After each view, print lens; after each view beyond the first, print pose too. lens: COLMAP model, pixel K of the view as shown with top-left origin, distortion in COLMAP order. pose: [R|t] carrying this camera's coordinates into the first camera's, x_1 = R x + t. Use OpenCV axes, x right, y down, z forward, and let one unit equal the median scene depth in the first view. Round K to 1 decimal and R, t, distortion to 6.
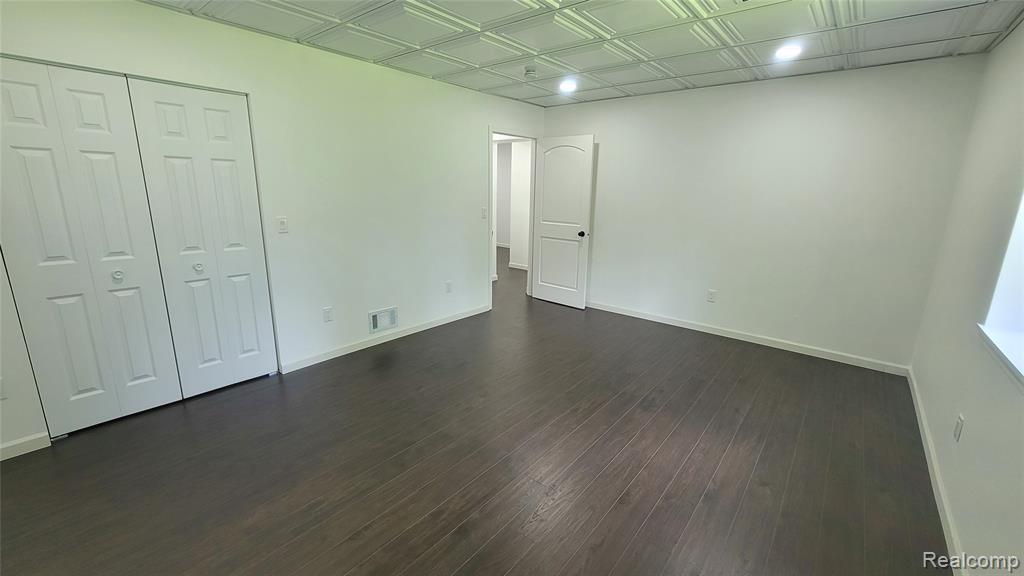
lens RADIAL K [[420.3, 0, 512.0], [0, 420.3, 288.0], [0, 0, 1]] dist [0.000073, -0.000048]
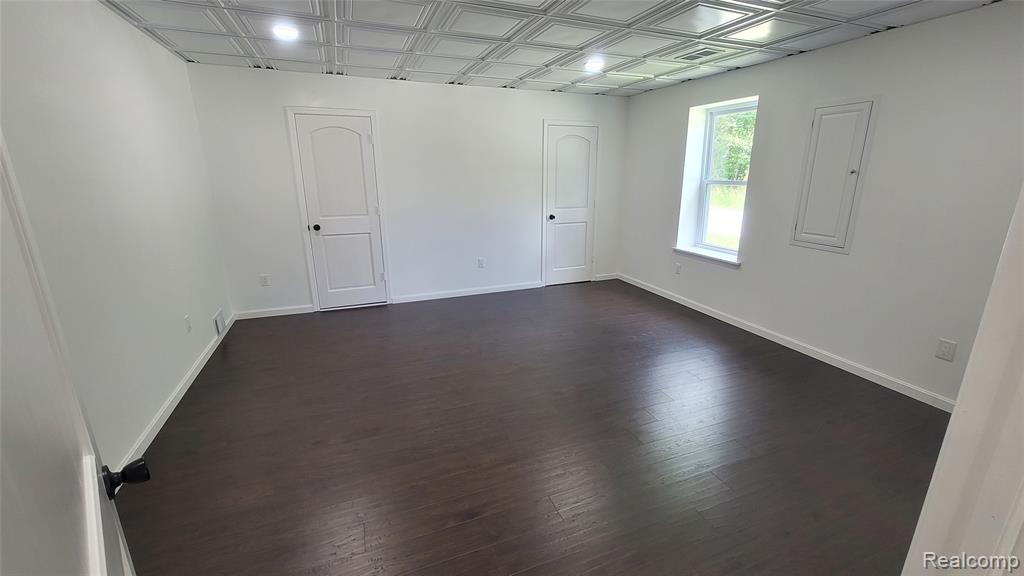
lens RADIAL K [[420.3, 0, 512.0], [0, 420.3, 288.0], [0, 0, 1]] dist [0.000073, -0.000048]
pose [[0.473380, -0.262091, 0.840964, -0.412197], [0.222766, 0.959295, 0.173574, -0.084319], [-0.852225, 0.105171, 0.512496, 0.319091]]
